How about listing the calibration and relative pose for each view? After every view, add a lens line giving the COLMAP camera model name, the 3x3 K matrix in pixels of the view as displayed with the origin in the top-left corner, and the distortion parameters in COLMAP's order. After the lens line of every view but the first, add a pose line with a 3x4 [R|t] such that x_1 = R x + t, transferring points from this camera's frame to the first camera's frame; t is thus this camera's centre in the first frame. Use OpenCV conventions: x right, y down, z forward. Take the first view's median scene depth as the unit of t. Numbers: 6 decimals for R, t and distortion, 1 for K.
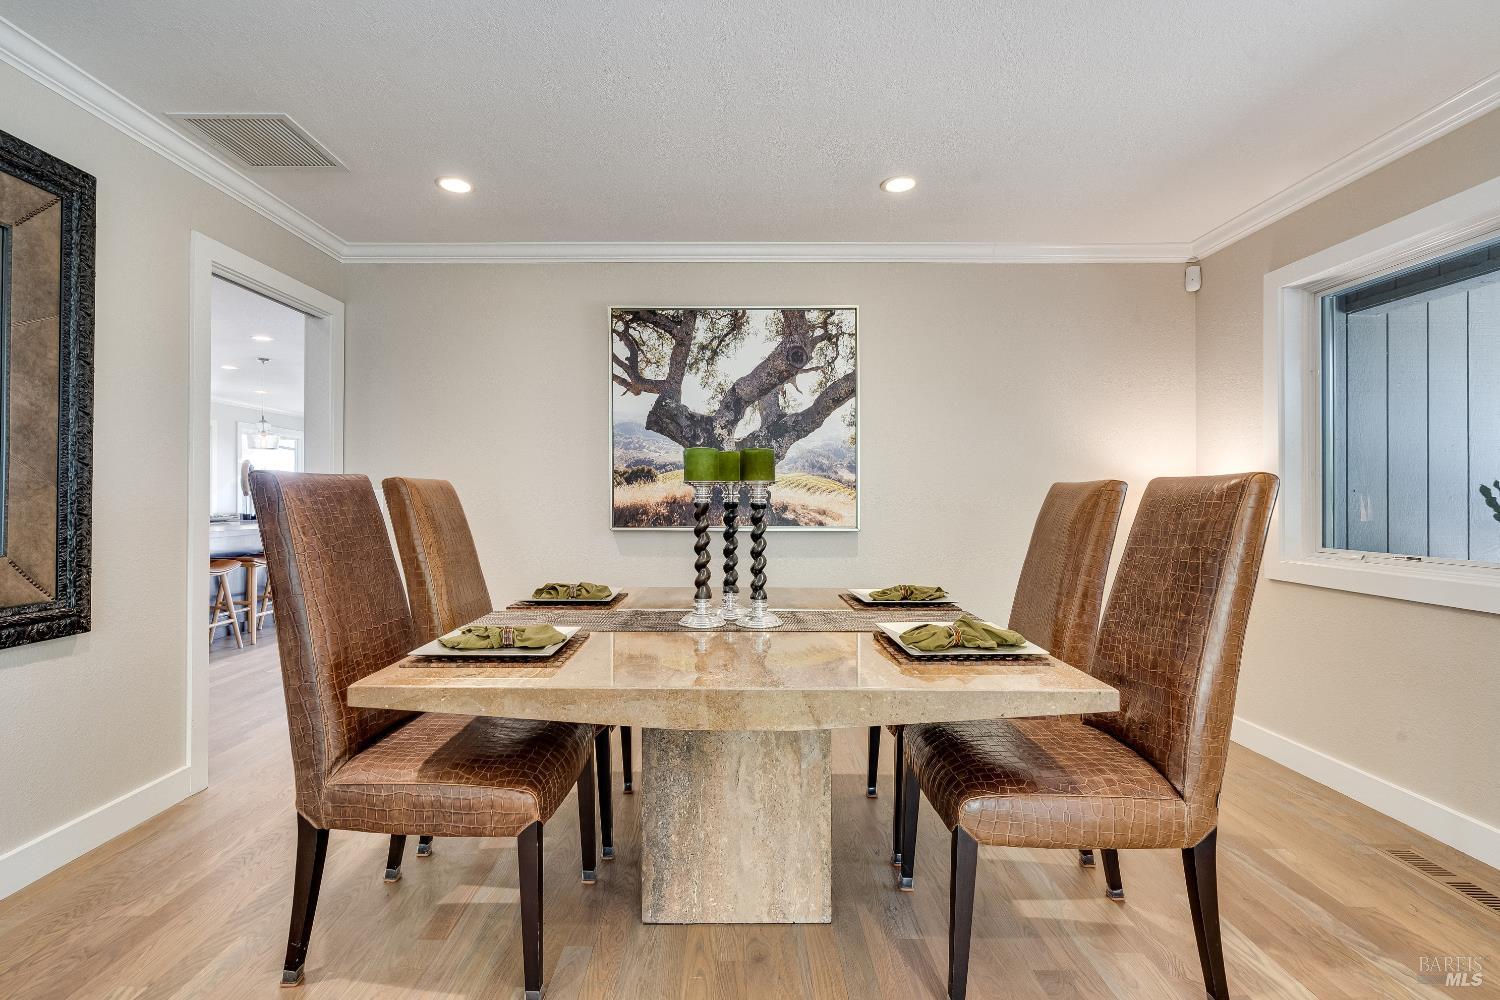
lens RADIAL K [[686.0, 0, 723.7], [0, 686.0, 496.6], [0, 0, 1]] dist [-0.000780, 0.001257]
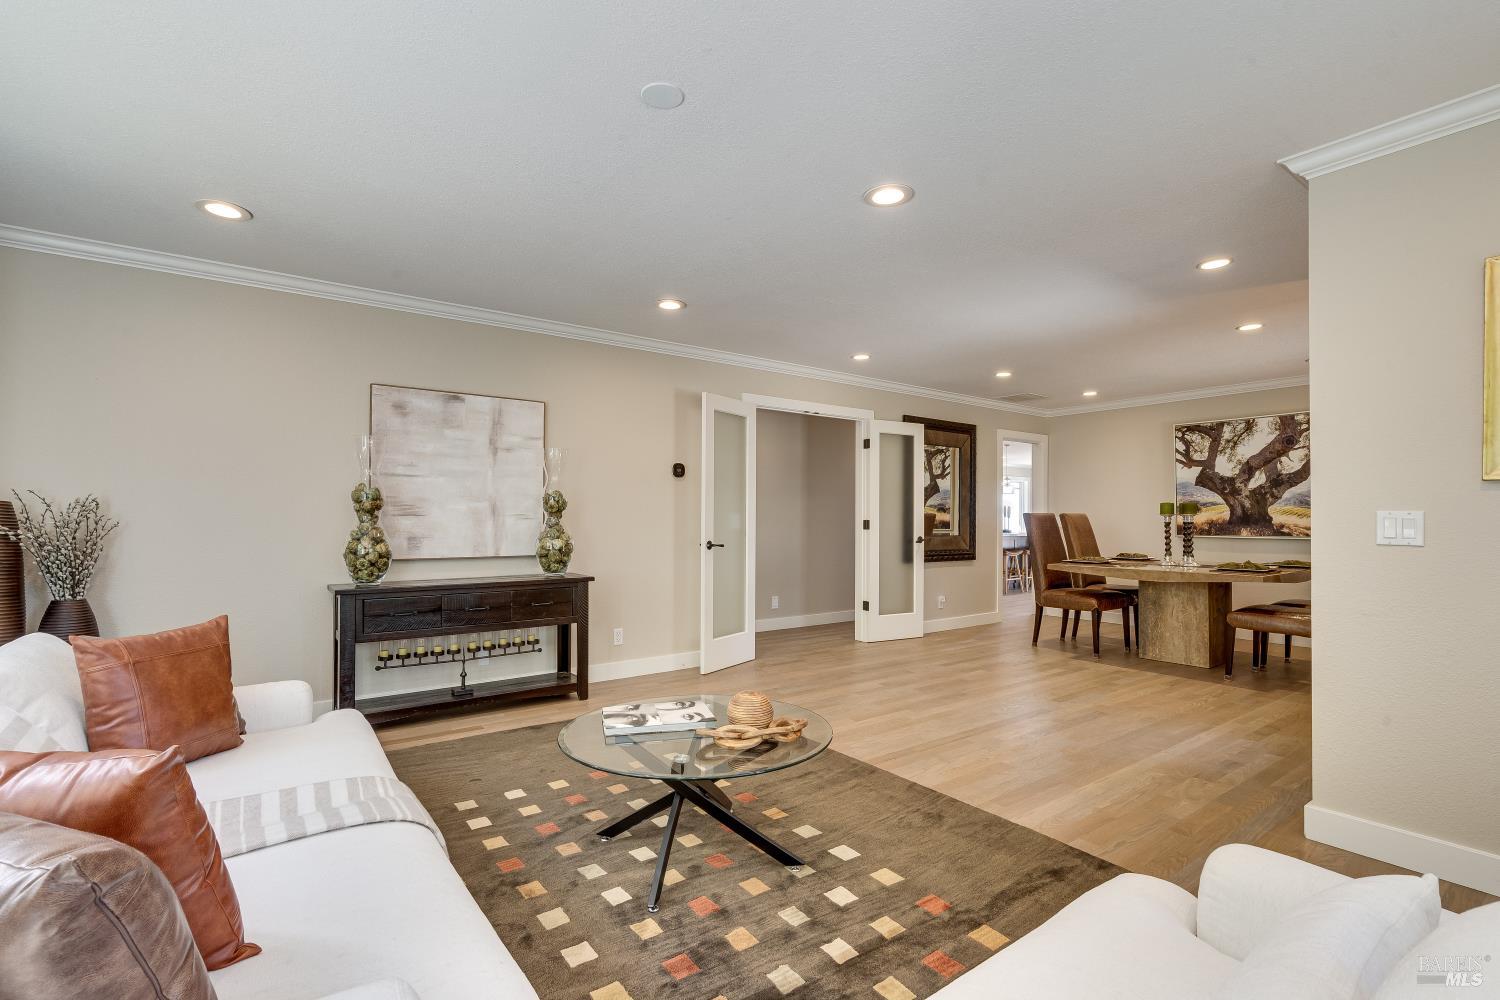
lens RADIAL K [[686.0, 0, 746.5], [0, 686.0, 512.4], [0, 0, 1]] dist [-0.000780, 0.001257]
pose [[0.600749, -0.009776, -0.799378, 0.683317], [-0.000362, 0.999922, -0.012501, 0.003484], [0.799438, 0.007799, 0.600698, -1.200677]]
